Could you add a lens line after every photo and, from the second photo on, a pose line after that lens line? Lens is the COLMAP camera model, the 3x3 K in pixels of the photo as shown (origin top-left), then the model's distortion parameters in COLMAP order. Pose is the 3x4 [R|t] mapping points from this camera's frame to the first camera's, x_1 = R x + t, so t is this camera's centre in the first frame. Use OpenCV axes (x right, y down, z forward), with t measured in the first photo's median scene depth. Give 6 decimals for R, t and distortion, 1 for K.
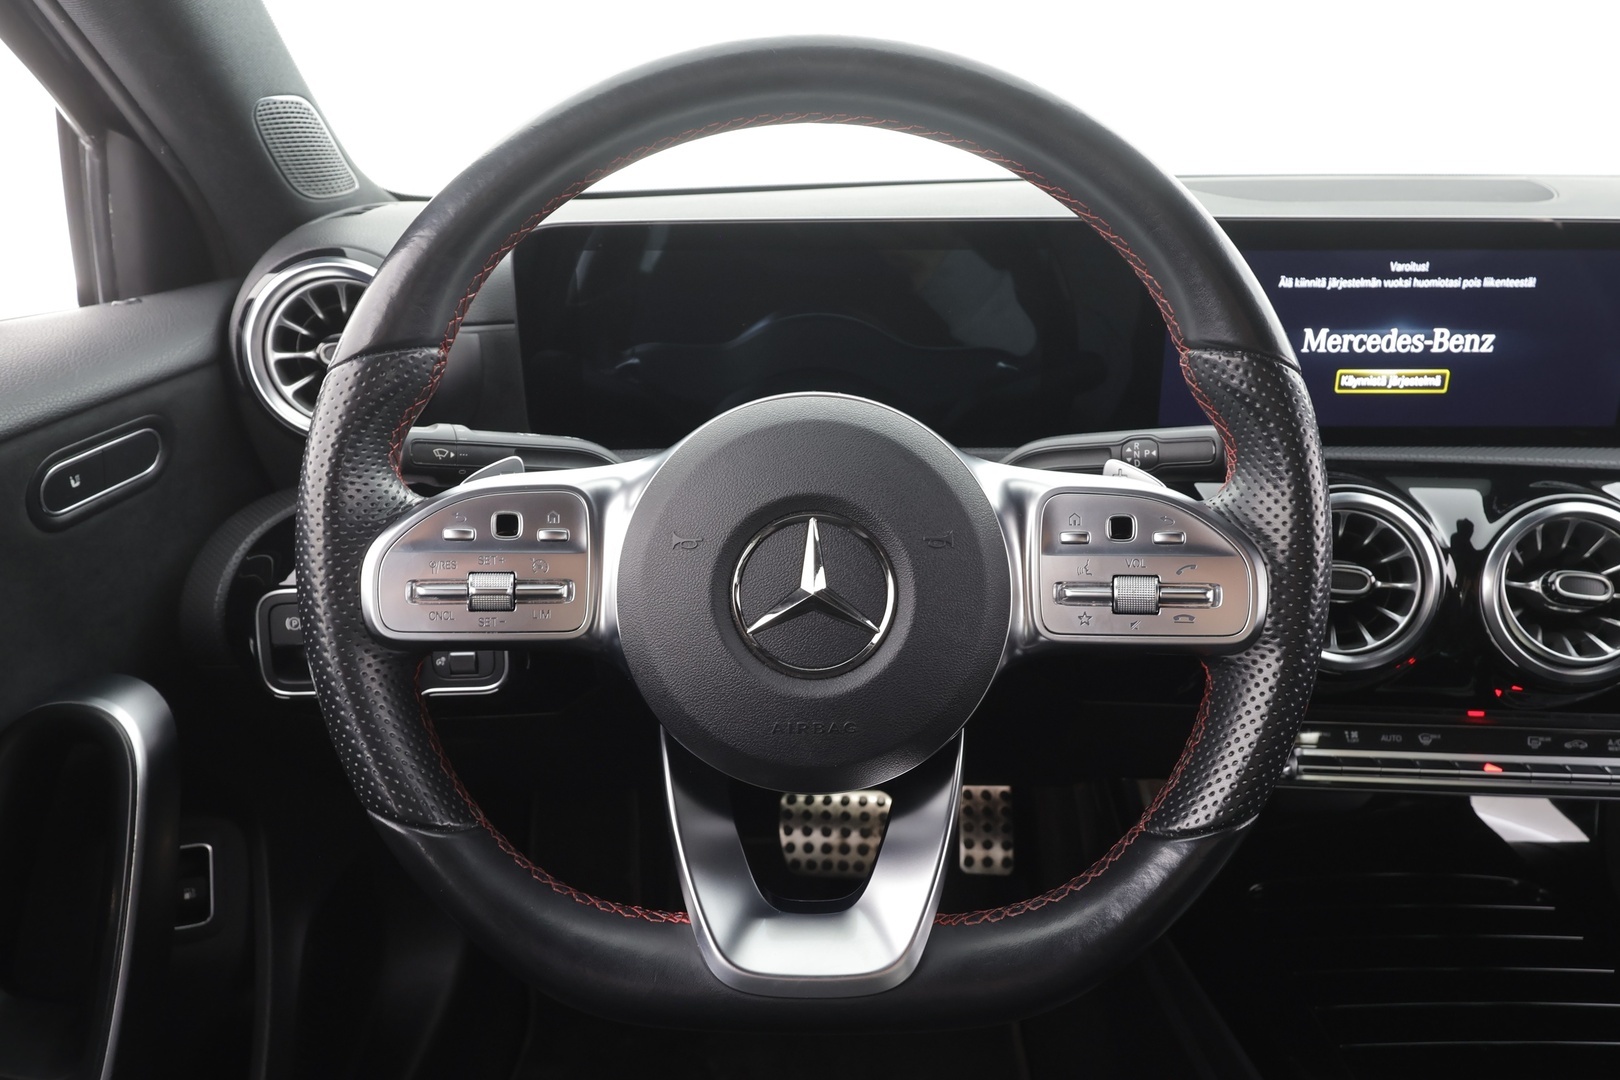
lens RADIAL K [[1153.8, 0, 810.3], [0, 1153.8, 541.1], [0, 0, 1]] dist [0.009542, 0.006369]
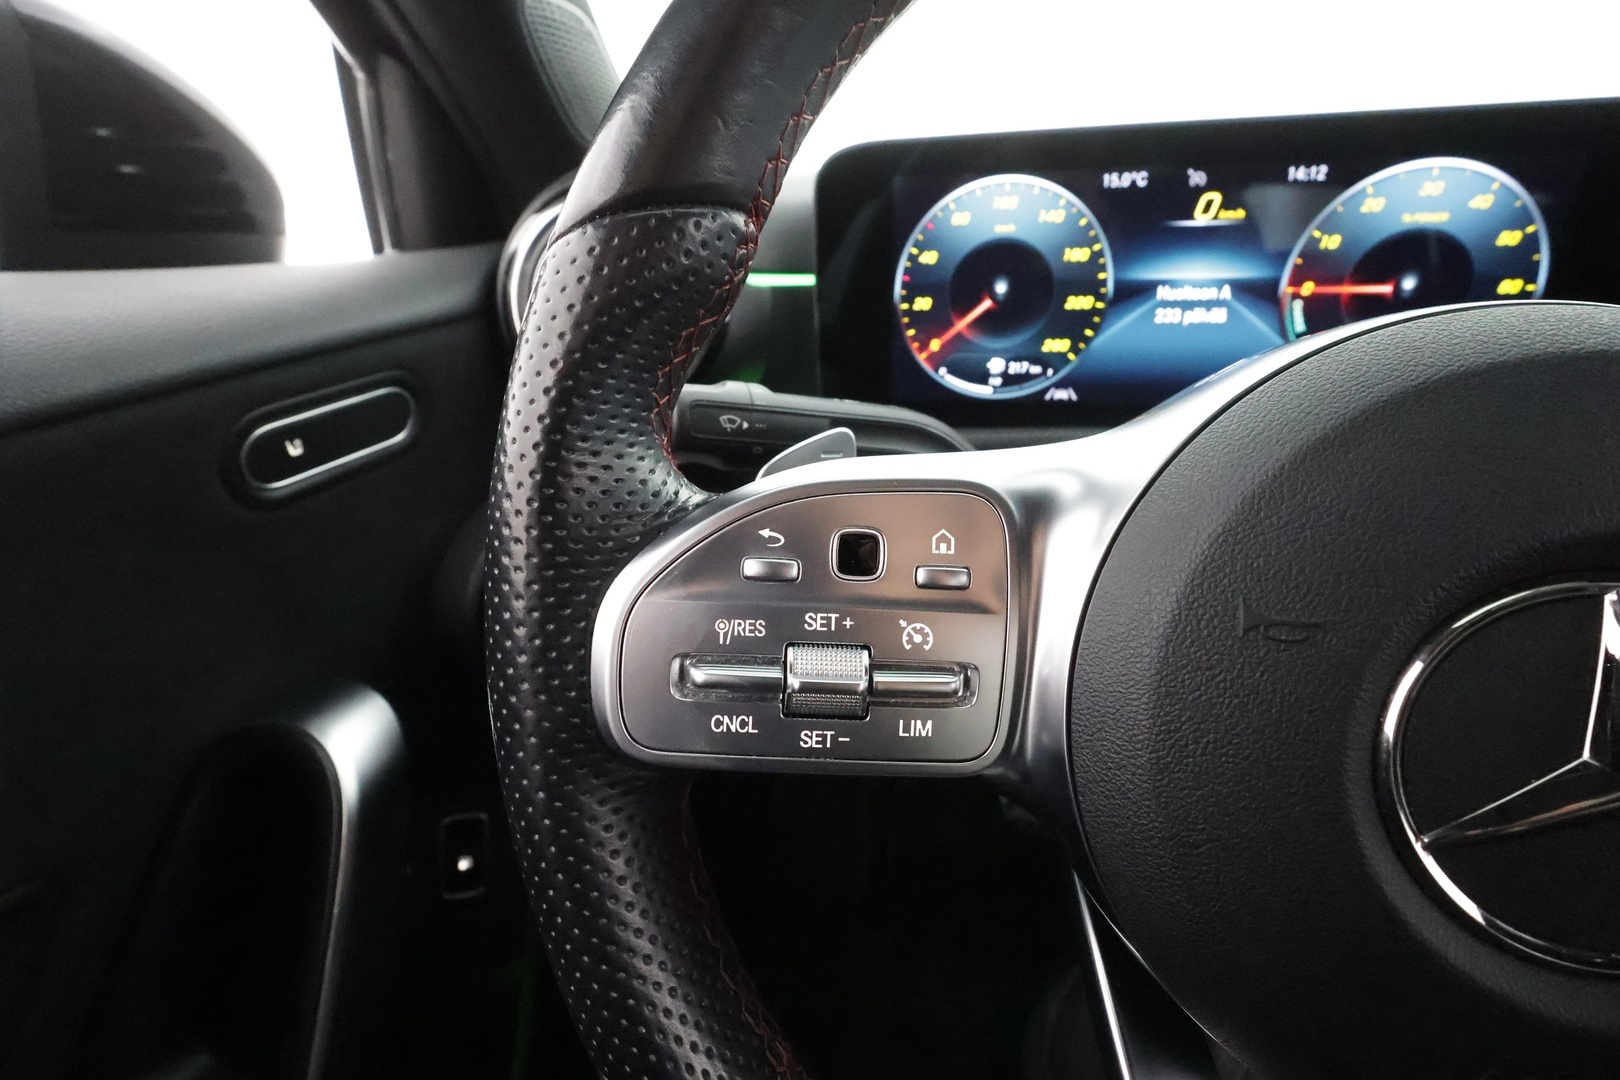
lens RADIAL K [[755.0, 0, 815.1], [0, 755.0, 553.2], [0, 0, 1]] dist [-0.001848, 0.000946]
pose [[0.985558, 0.055738, -0.159901, -0.186200], [-0.045151, 0.996588, 0.069096, -0.030862], [0.163206, -0.060878, 0.984712, 0.538836]]
